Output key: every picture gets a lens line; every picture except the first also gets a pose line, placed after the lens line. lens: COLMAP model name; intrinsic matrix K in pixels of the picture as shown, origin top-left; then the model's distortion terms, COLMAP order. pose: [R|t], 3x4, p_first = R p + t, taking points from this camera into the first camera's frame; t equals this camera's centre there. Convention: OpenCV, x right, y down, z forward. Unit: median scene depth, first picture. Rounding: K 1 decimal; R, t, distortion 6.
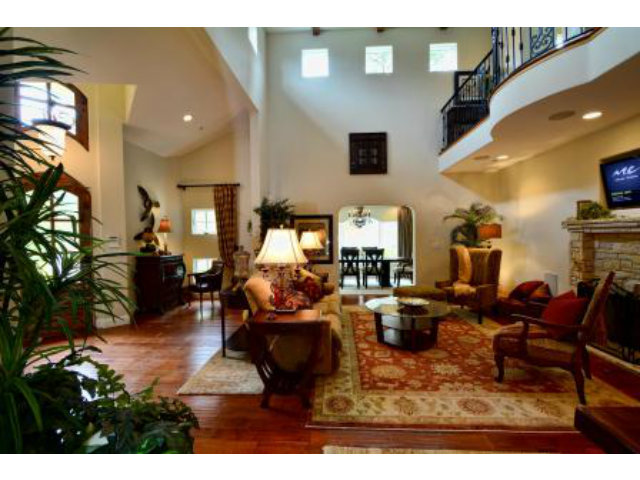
lens RADIAL K [[287.1, 0, 320.9], [0, 287.1, 269.9], [0, 0, 1]] dist [-0.012706, 0.000001]
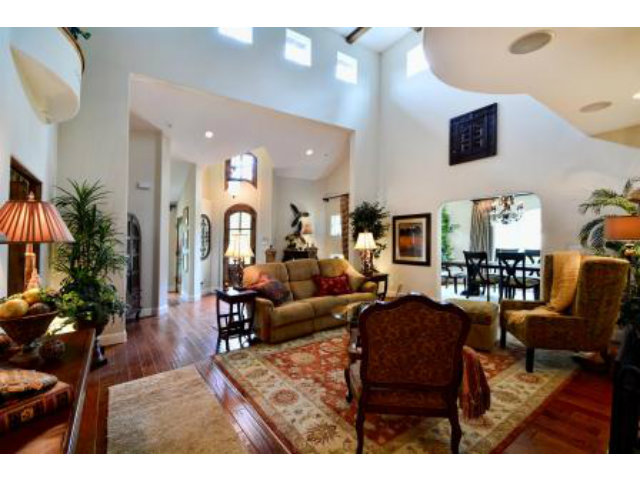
lens RADIAL K [[287.1, 0, 320.9], [0, 287.1, 269.9], [0, 0, 1]] dist [-0.012706, 0.000001]
pose [[0.625796, 0.087552, -0.775058, 0.592058], [-0.075583, 0.995811, 0.051462, -0.033786], [0.776316, 0.026377, 0.629791, 0.161420]]
